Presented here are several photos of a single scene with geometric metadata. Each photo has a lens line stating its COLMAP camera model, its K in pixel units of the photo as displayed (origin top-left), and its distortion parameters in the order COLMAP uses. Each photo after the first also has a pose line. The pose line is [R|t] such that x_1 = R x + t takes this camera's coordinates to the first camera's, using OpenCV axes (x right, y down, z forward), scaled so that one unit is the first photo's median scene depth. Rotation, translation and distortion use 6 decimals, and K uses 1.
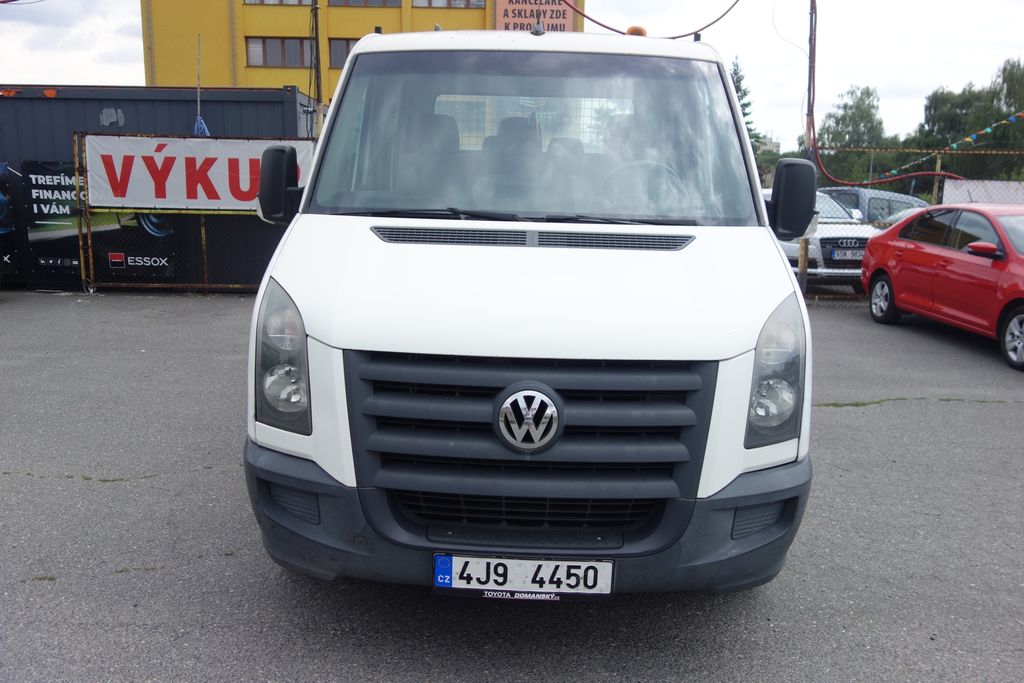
lens RADIAL K [[813.0, 0, 513.1], [0, 813.0, 341.8], [0, 0, 1]] dist [0.004098, -0.001376]
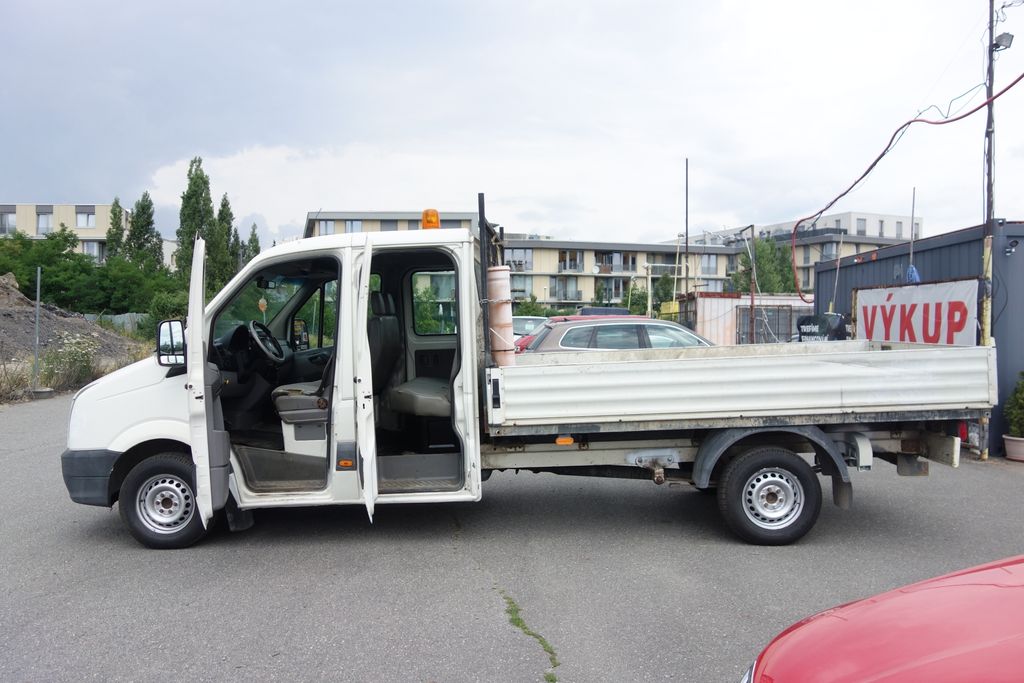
lens RADIAL K [[813.0, 0, 509.3], [0, 813.0, 349.3], [0, 0, 1]] dist [0.004098, -0.001376]
pose [[-0.021384, 0.008056, -0.999739, 2.831364], [-0.175885, 0.984341, 0.011694, -0.417448], [0.984178, 0.176090, -0.019632, 2.370641]]
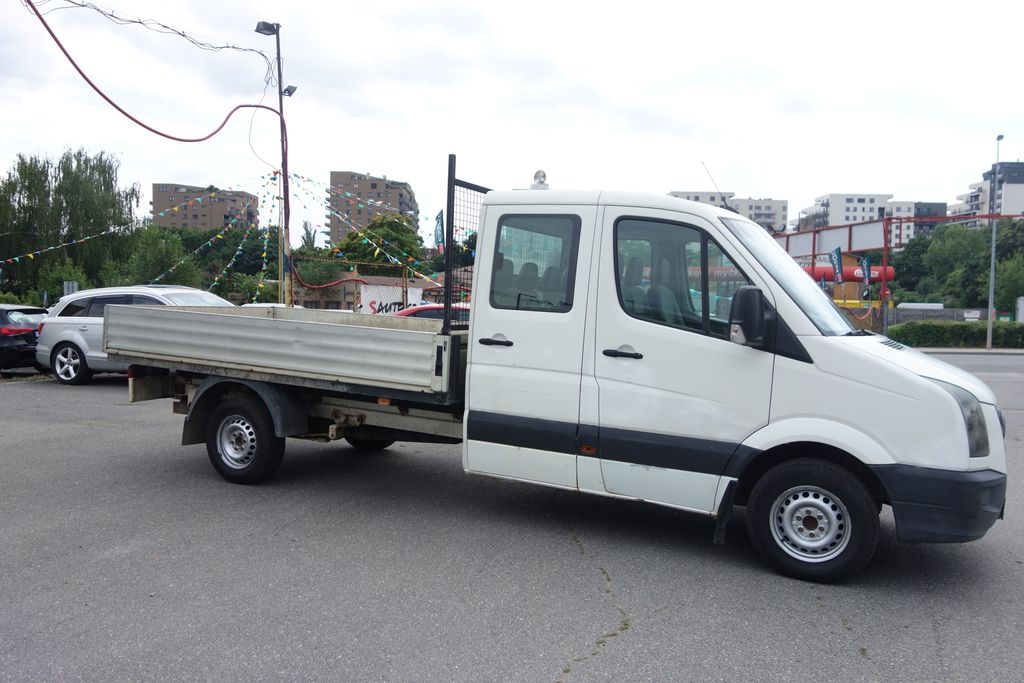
lens RADIAL K [[813.0, 0, 509.1], [0, 813.0, 338.9], [0, 0, 1]] dist [0.004098, -0.001376]
pose [[0.426527, -0.053443, 0.902895, -2.376222], [0.149918, 0.988622, -0.012304, -0.286736], [-0.891964, 0.140608, 0.429686, 1.145534]]
